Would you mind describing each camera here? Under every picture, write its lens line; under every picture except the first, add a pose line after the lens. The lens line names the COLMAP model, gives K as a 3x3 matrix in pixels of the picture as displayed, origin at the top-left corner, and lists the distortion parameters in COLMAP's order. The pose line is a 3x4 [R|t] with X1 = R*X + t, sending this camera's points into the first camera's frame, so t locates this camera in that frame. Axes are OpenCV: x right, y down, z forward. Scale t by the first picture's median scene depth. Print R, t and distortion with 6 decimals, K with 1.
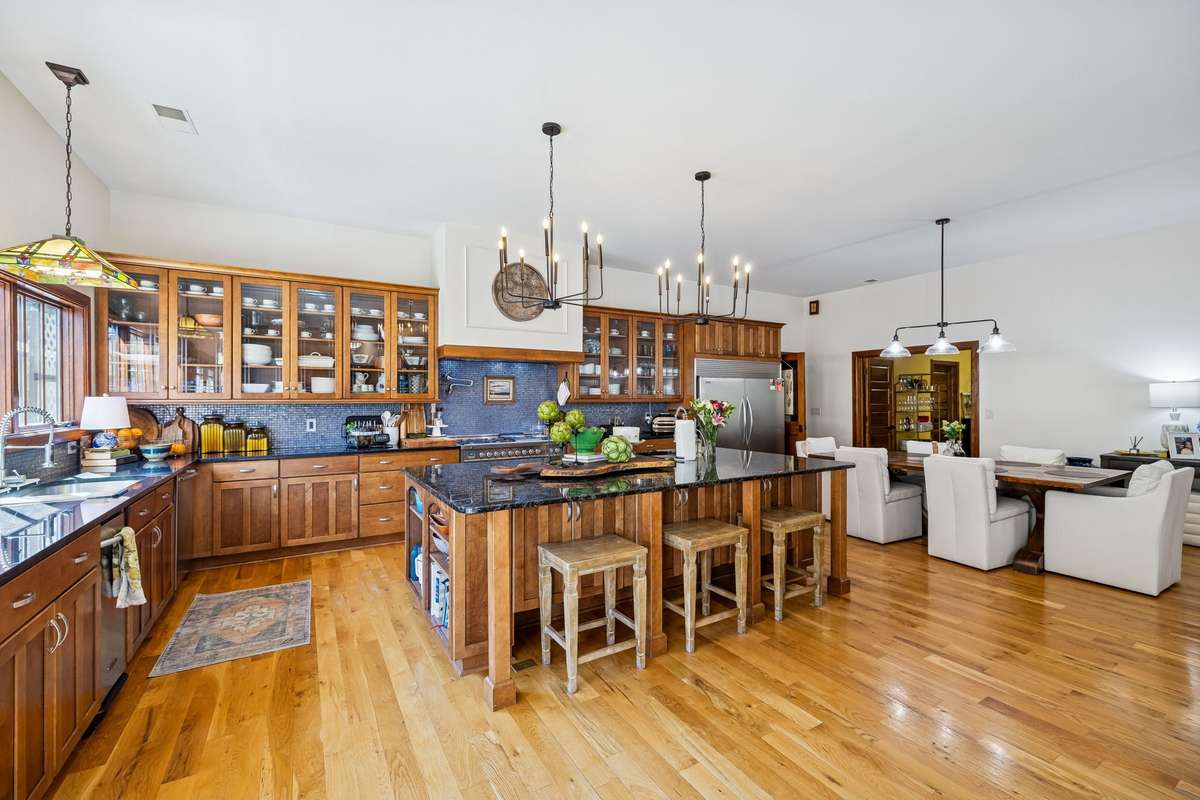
lens RADIAL K [[504.6, 0, 603.5], [0, 504.6, 398.0], [0, 0, 1]] dist [0.000398, 0.000145]
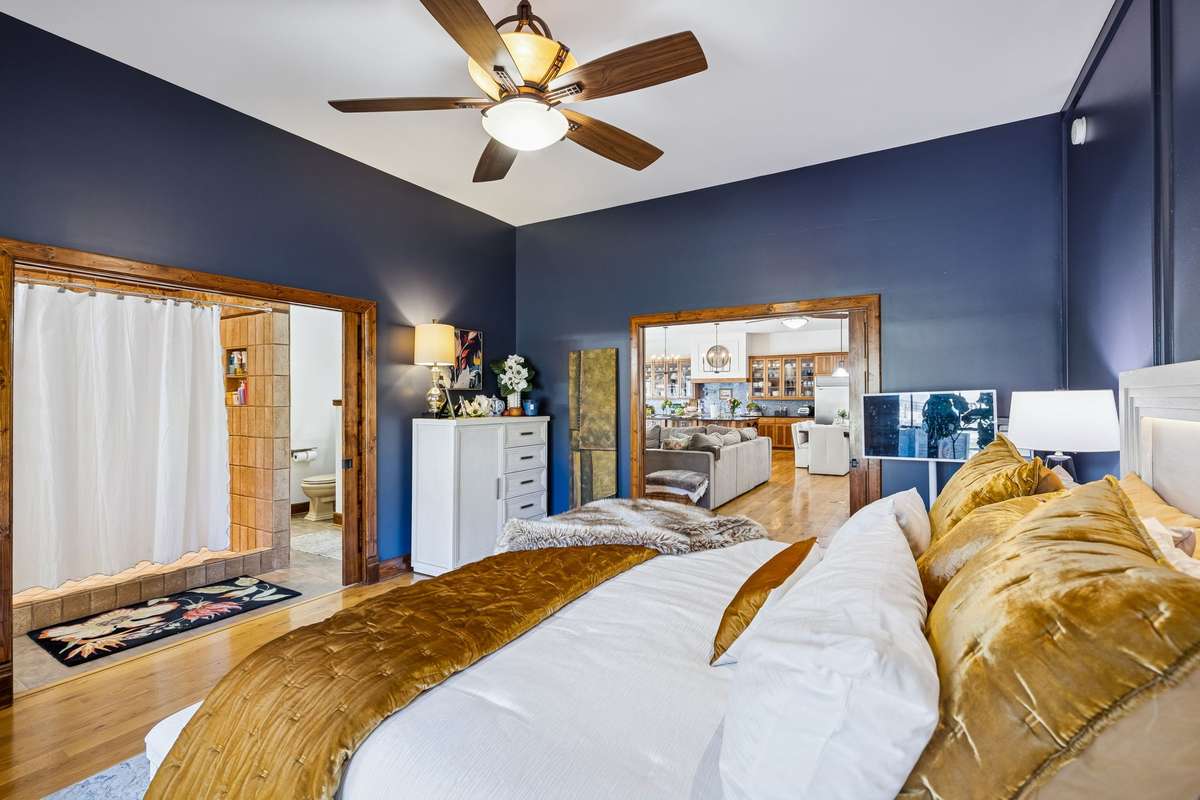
lens RADIAL K [[530.6, 0, 597.5], [0, 530.6, 397.0], [0, 0, 1]] dist [-0.002593, 0.000897]
pose [[0.466410, -0.001146, -0.884568, 2.069510], [0.001787, 0.999998, -0.000353, -0.003418], [0.884567, -0.001416, 0.466411, -0.858794]]
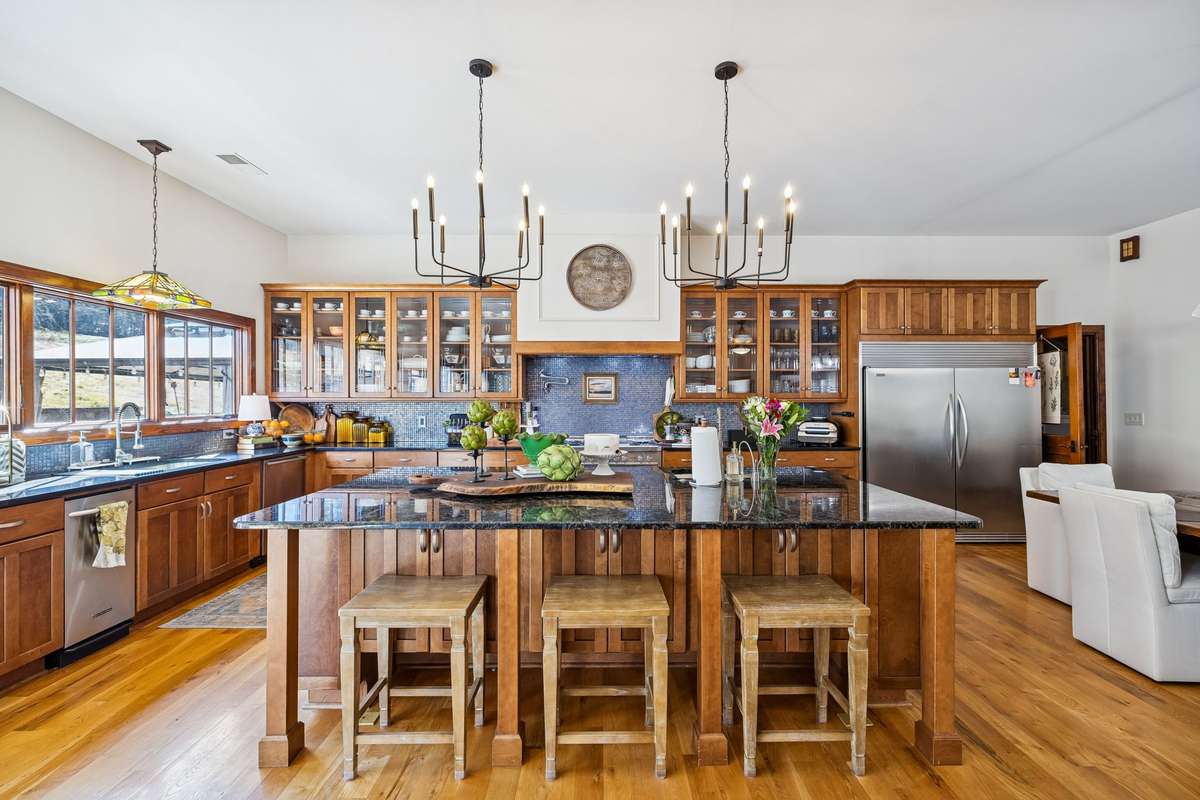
lens RADIAL K [[504.6, 0, 600.2], [0, 504.6, 398.0], [0, 0, 1]] dist [0.000398, 0.000145]
pose [[0.857605, 0.000556, -0.514308, 0.311596], [-0.000697, 1.000000, -0.000081, 0.002318], [0.514308, 0.000428, 0.857605, 0.253683]]
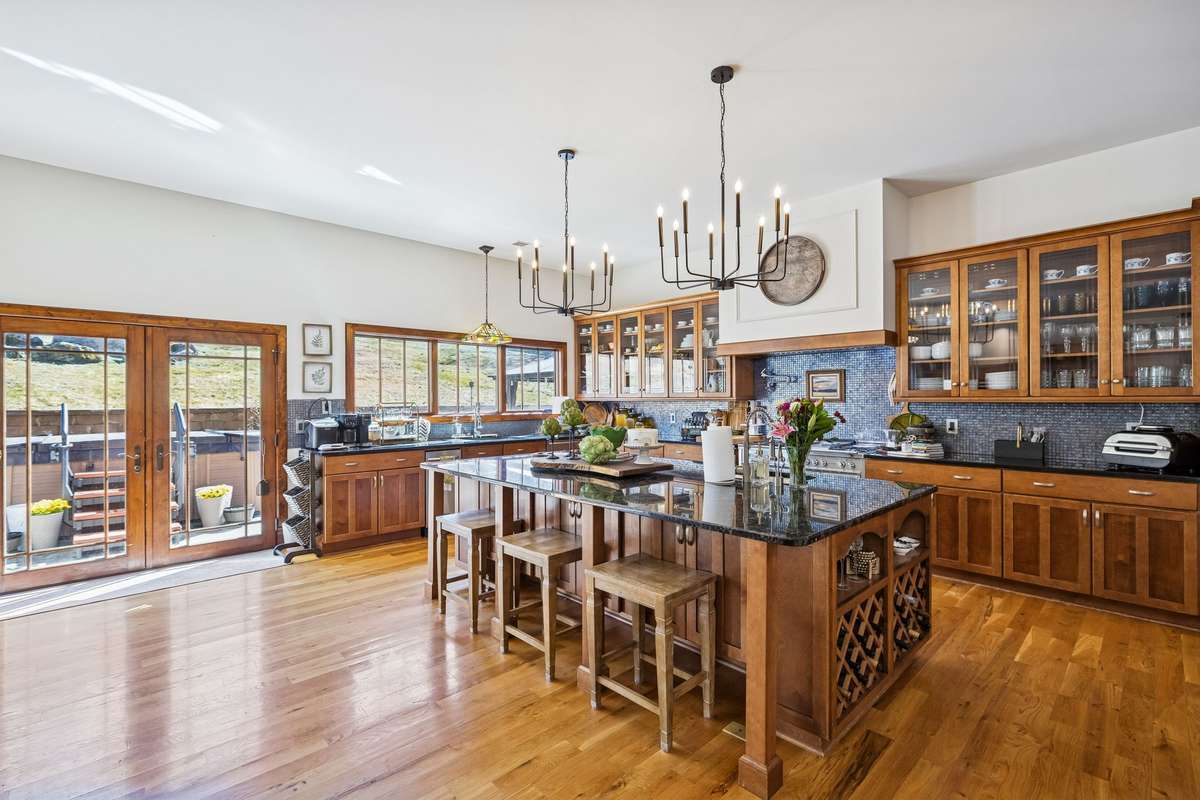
lens RADIAL K [[530.6, 0, 601.8], [0, 530.6, 396.9], [0, 0, 1]] dist [-0.002593, 0.000897]
pose [[0.212940, -0.001839, -0.977064, 0.677613], [0.004610, 0.999989, -0.000877, 0.000865], [0.977054, -0.004318, 0.212946, 0.529882]]
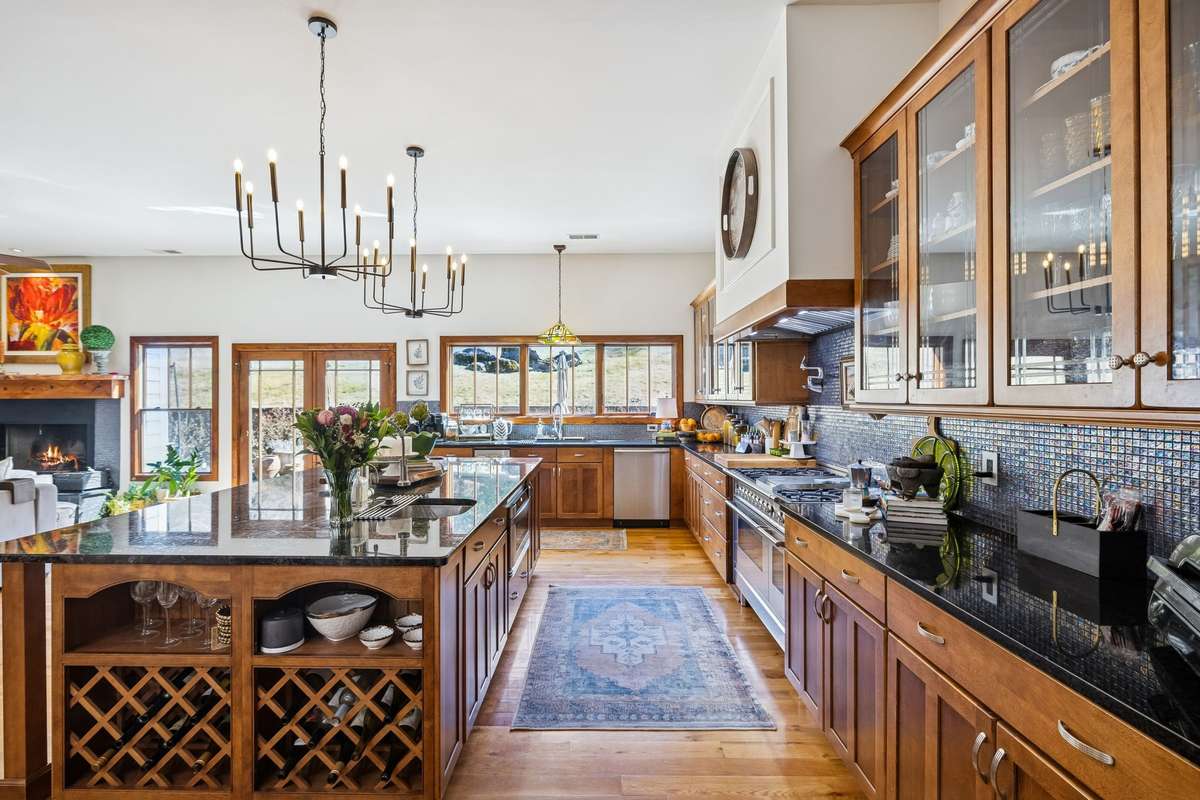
lens RADIAL K [[530.6, 0, 594.1], [0, 530.6, 394.5], [0, 0, 1]] dist [-0.002593, 0.000897]
pose [[-0.529515, -0.005809, -0.848281, 0.403765], [0.004114, 0.999947, -0.009416, 0.000653], [0.848291, -0.008476, -0.529463, 1.224955]]
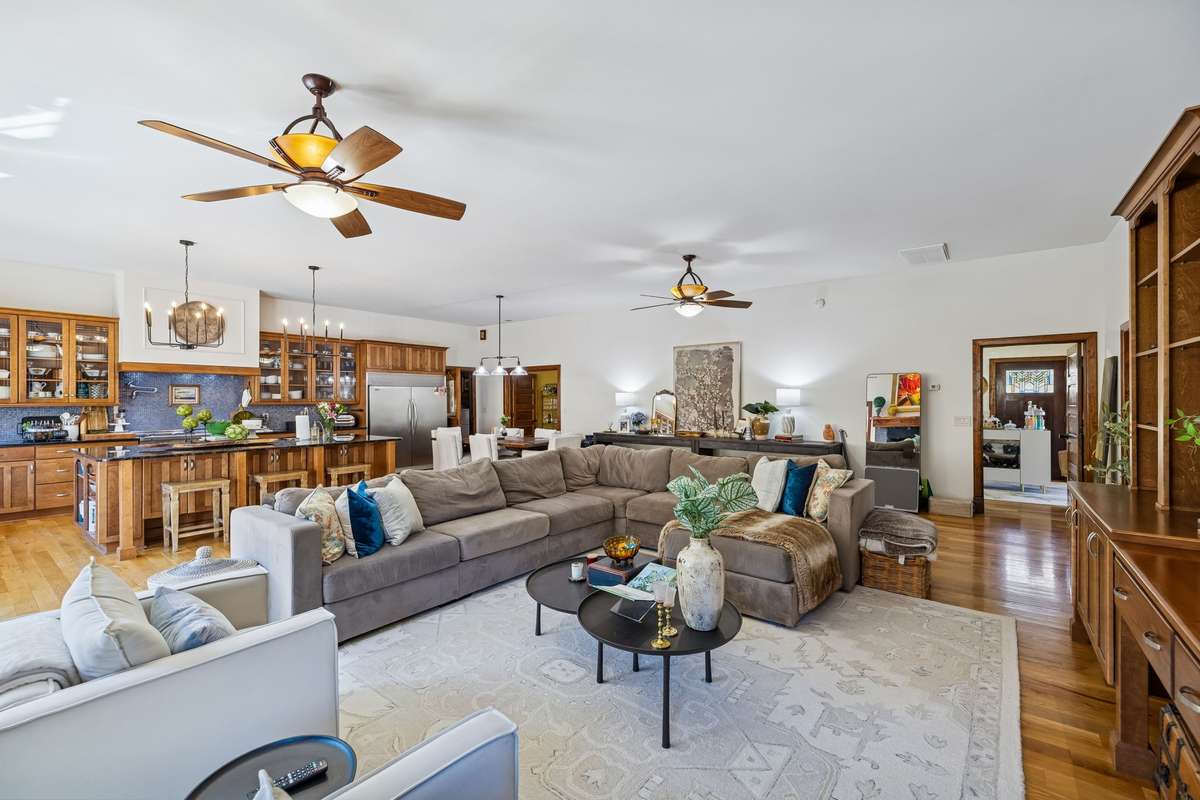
lens RADIAL K [[504.6, 0, 603.4], [0, 504.6, 398.2], [0, 0, 1]] dist [0.000398, 0.000145]
pose [[0.928971, -0.000757, 0.370151, 0.361794], [0.001007, 0.999999, -0.000483, -0.008077], [-0.370151, 0.000821, 0.928971, -0.689819]]
